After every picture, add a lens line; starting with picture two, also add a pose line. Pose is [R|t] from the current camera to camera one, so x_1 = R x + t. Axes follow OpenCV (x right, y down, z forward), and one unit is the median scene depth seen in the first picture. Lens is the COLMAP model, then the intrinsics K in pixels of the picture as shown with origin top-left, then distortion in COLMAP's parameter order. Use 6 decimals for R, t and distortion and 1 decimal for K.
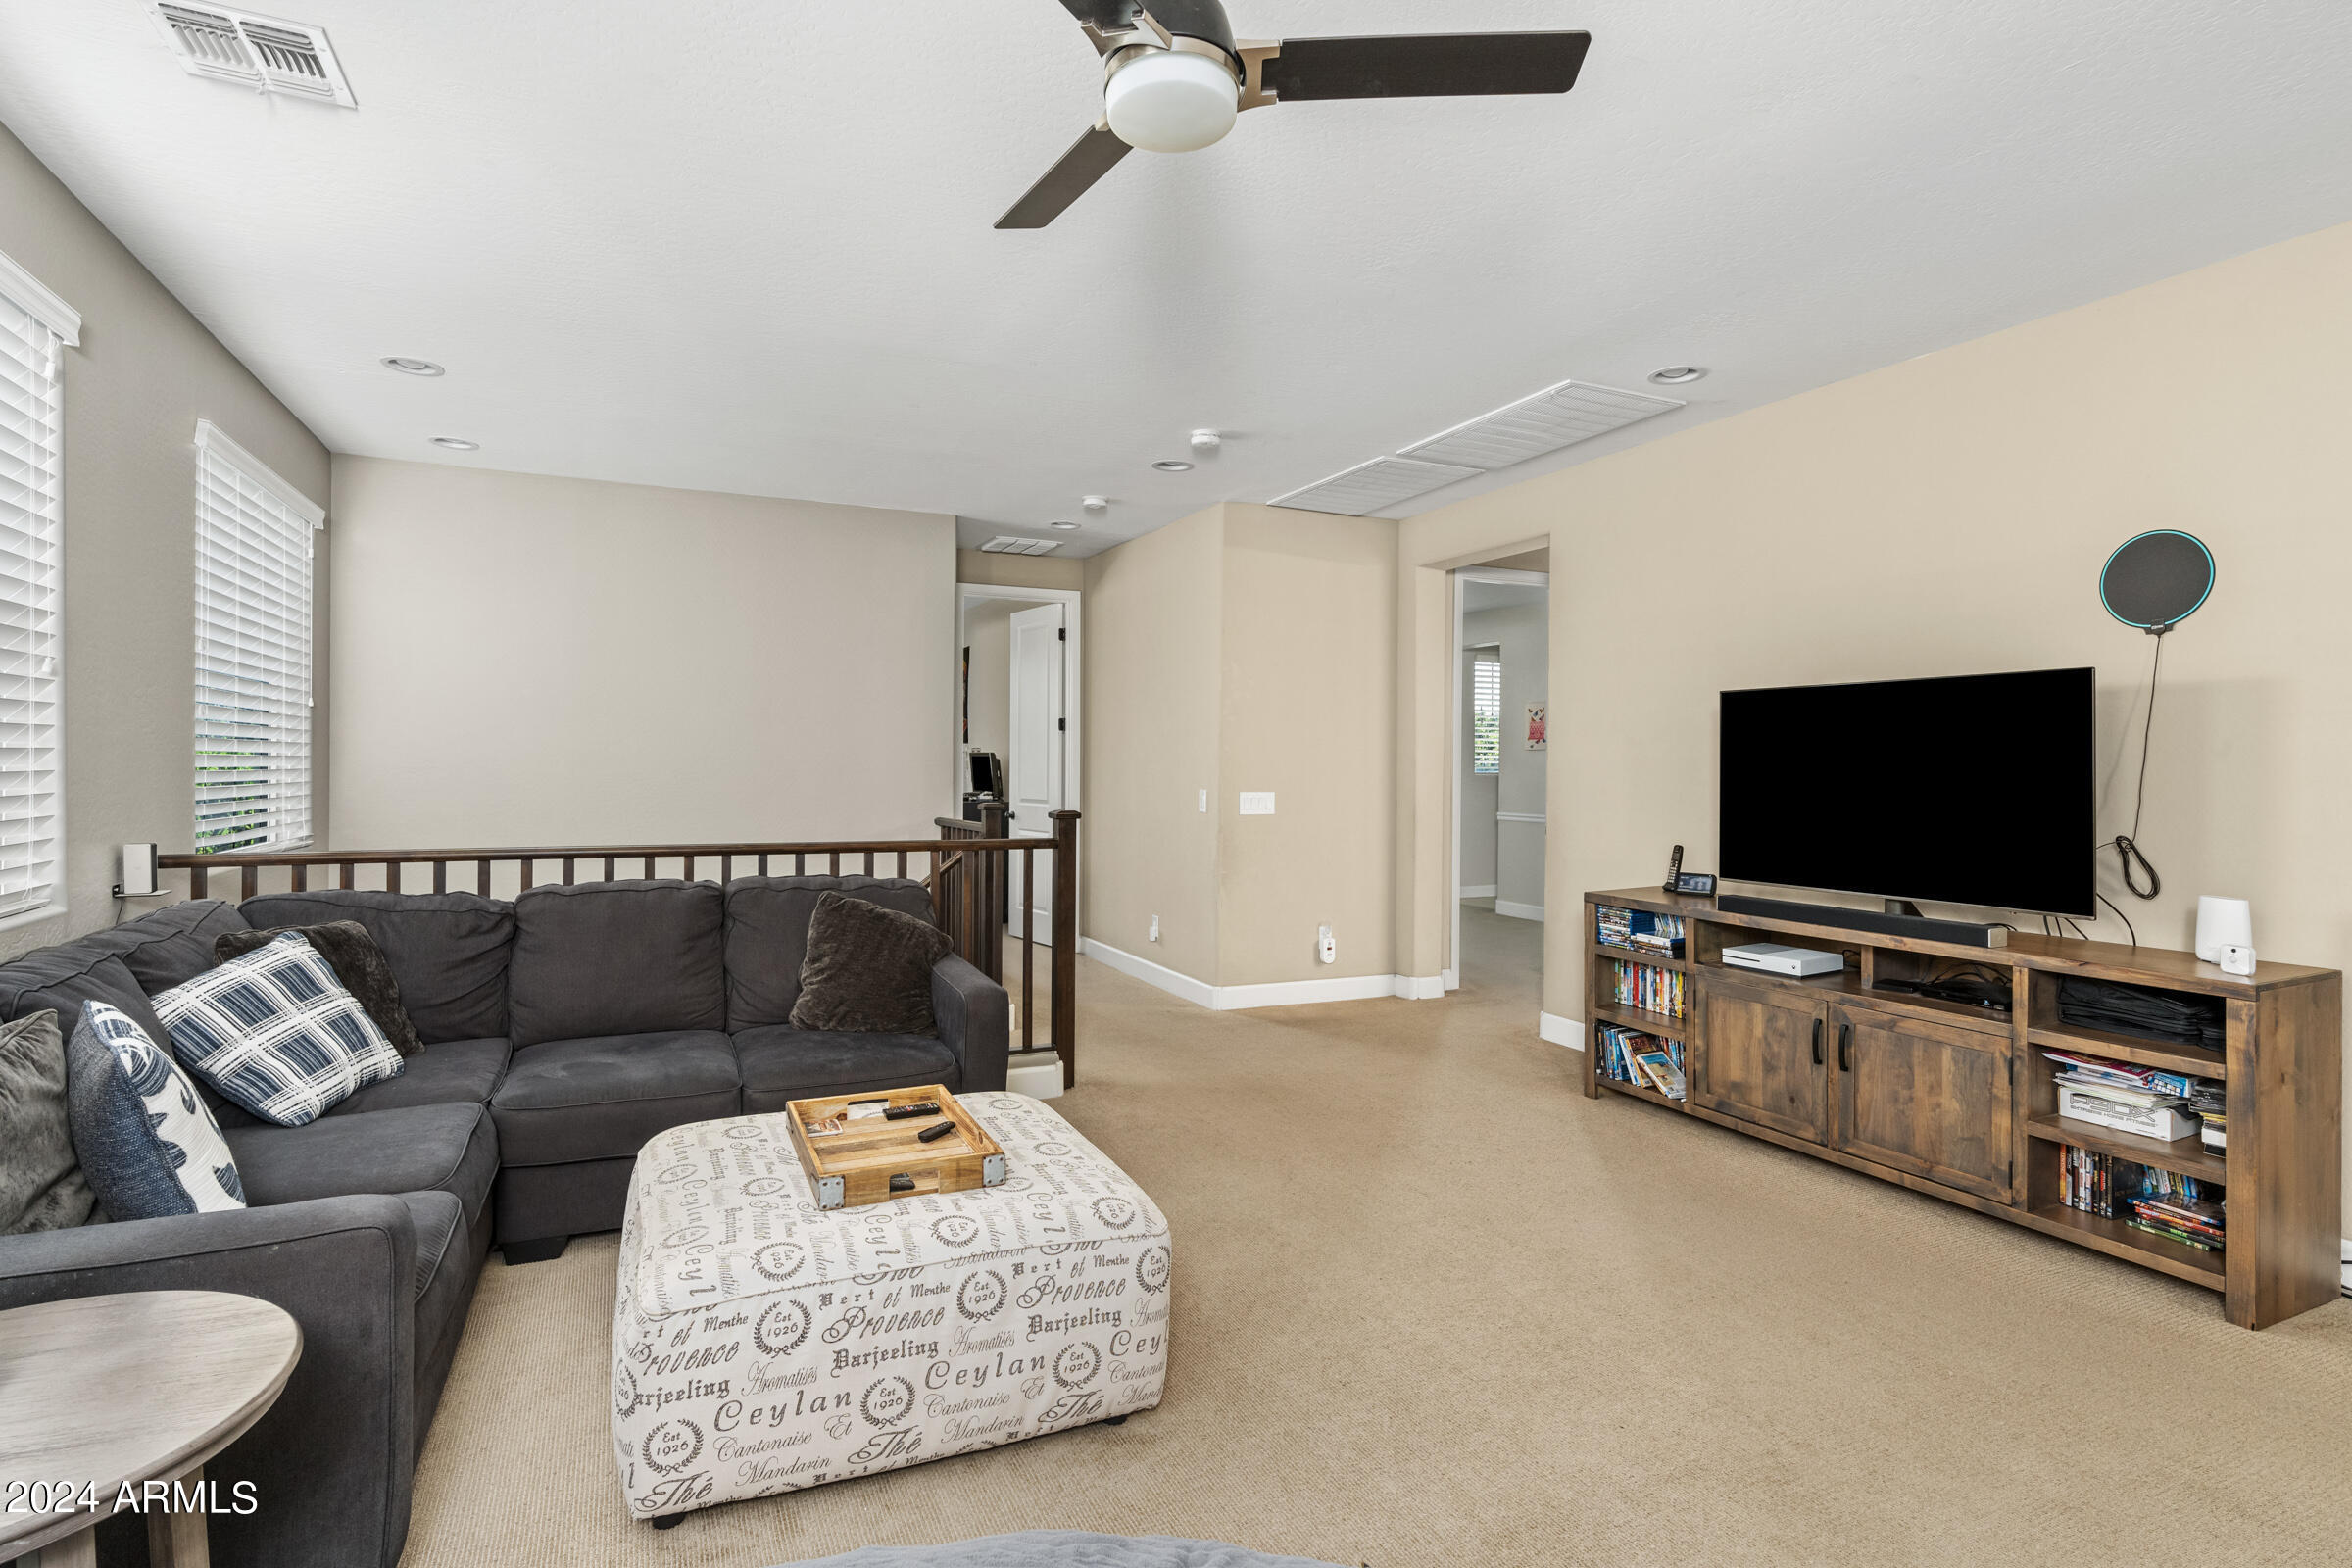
lens RADIAL K [[1168.4, 0, 1177.2], [0, 1168.4, 769.9], [0, 0, 1]] dist [-0.006030, -0.000121]
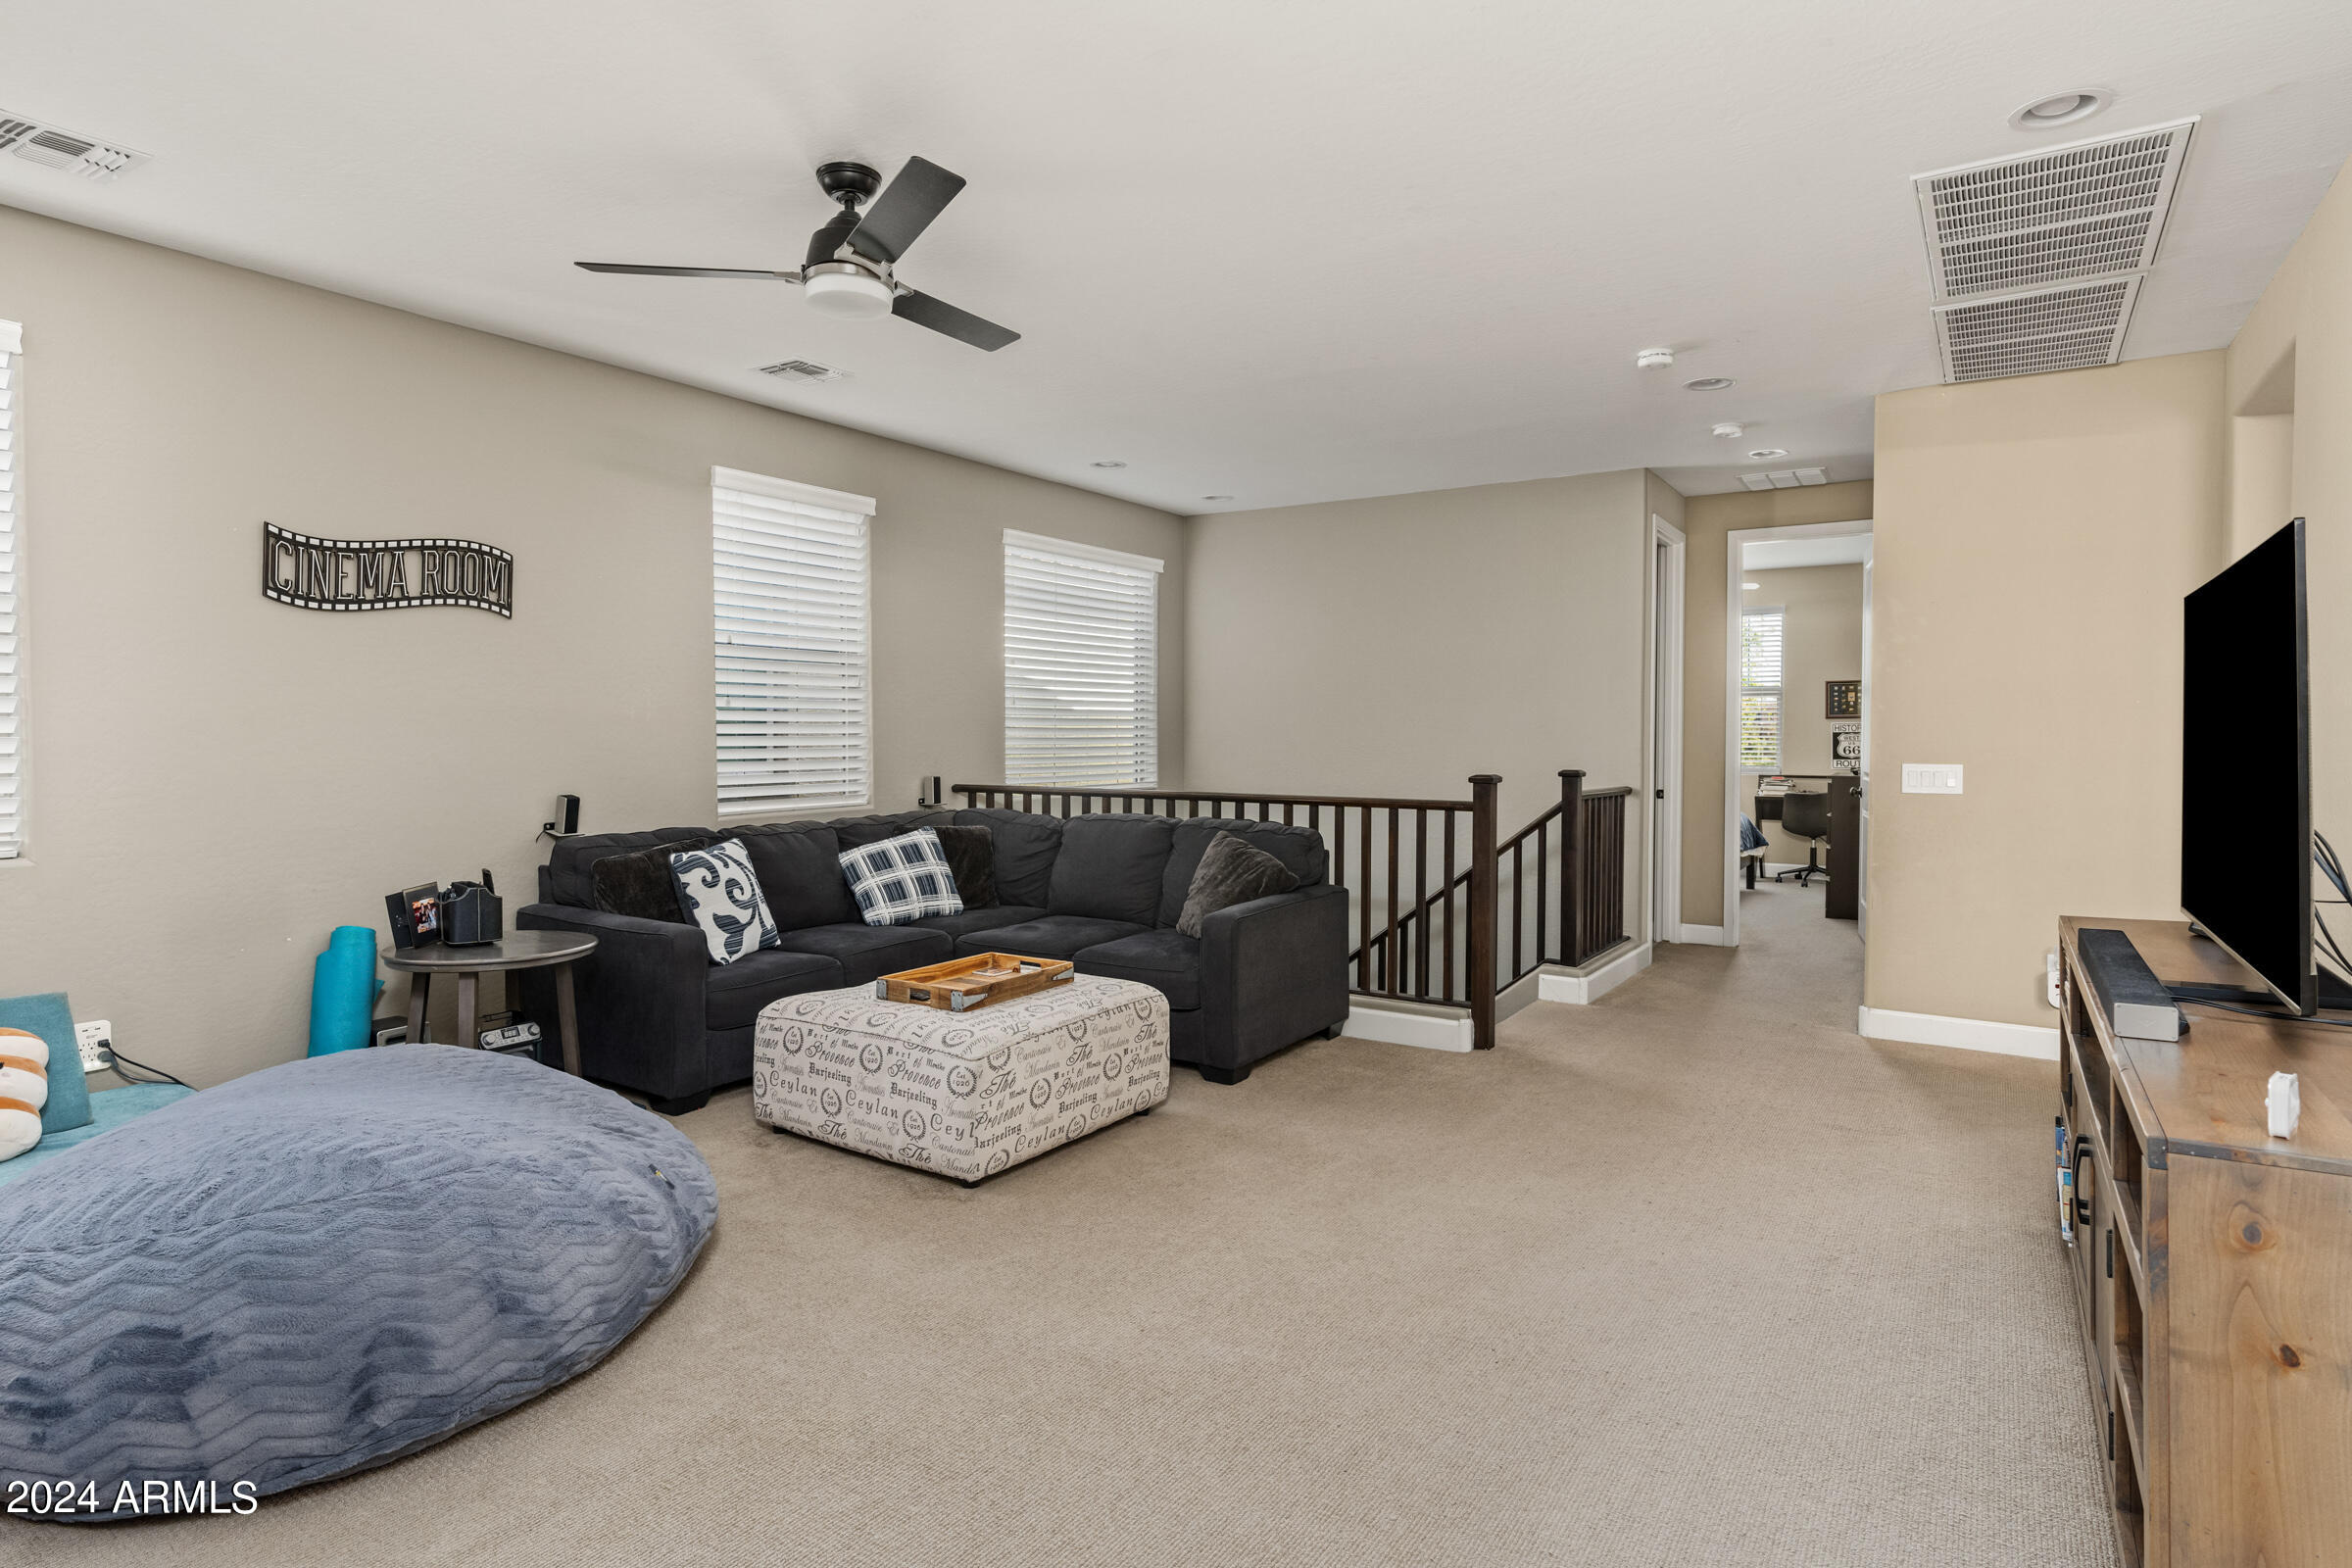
lens RADIAL K [[1239.6, 0, 1171.3], [0, 1239.6, 771.2], [0, 0, 1]] dist [0.003135, 0.000040]
pose [[0.529757, 0.018920, -0.847938, 1.162780], [-0.000123, 0.999753, 0.022230, 0.013787], [0.848149, -0.011672, 0.529628, 0.353433]]
